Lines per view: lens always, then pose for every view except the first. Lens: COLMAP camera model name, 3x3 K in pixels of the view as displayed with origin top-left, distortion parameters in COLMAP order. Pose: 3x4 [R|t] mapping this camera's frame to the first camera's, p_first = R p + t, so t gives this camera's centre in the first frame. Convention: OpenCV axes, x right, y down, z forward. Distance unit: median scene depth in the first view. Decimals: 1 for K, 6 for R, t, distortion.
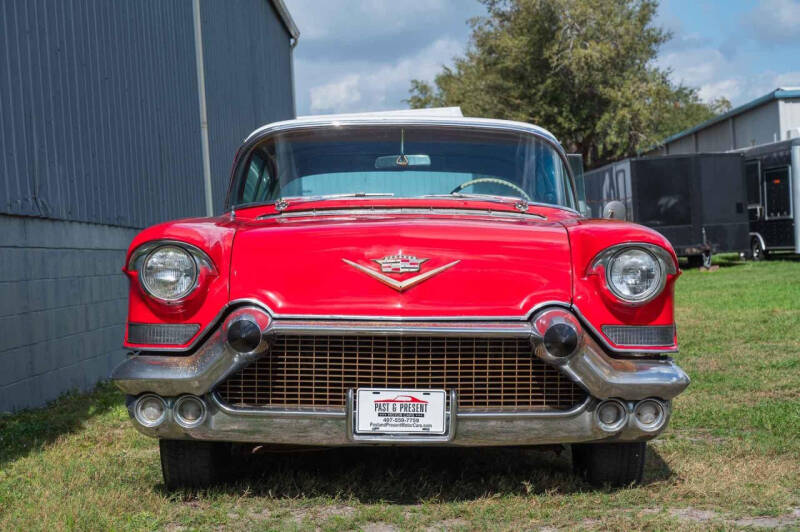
lens RADIAL K [[1606.5, 0, 400.0], [0, 1606.5, 266.0], [0, 0, 1]] dist [0.012981, -0.114946]
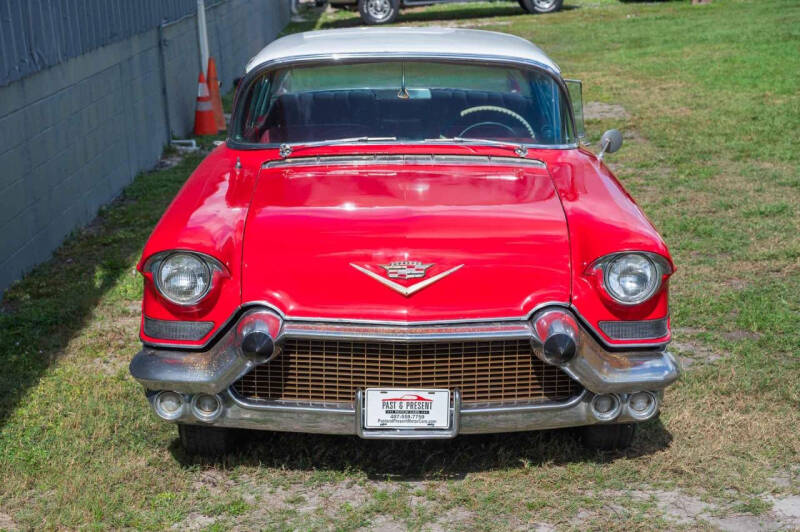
lens RADIAL K [[1606.5, 0, 400.0], [0, 1606.5, 266.0], [0, 0, 1]] dist [0.012981, -0.114946]
pose [[0.999958, -0.005281, 0.007467, -0.011478], [0.003754, 0.981506, 0.191393, -0.201938], [-0.008339, -0.191357, 0.981485, -0.018261]]
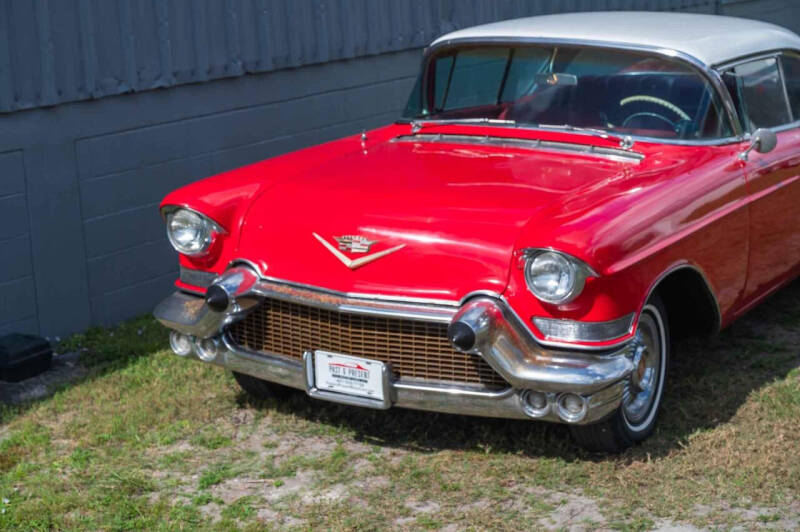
lens RADIAL K [[1606.5, 0, 400.0], [0, 1606.5, 266.0], [0, 0, 1]] dist [0.012981, -0.114946]
pose [[0.871498, 0.105027, -0.479021, 0.553137], [-0.002397, 0.977698, 0.210004, -0.216466], [0.490394, -0.181870, 0.852313, 0.078374]]
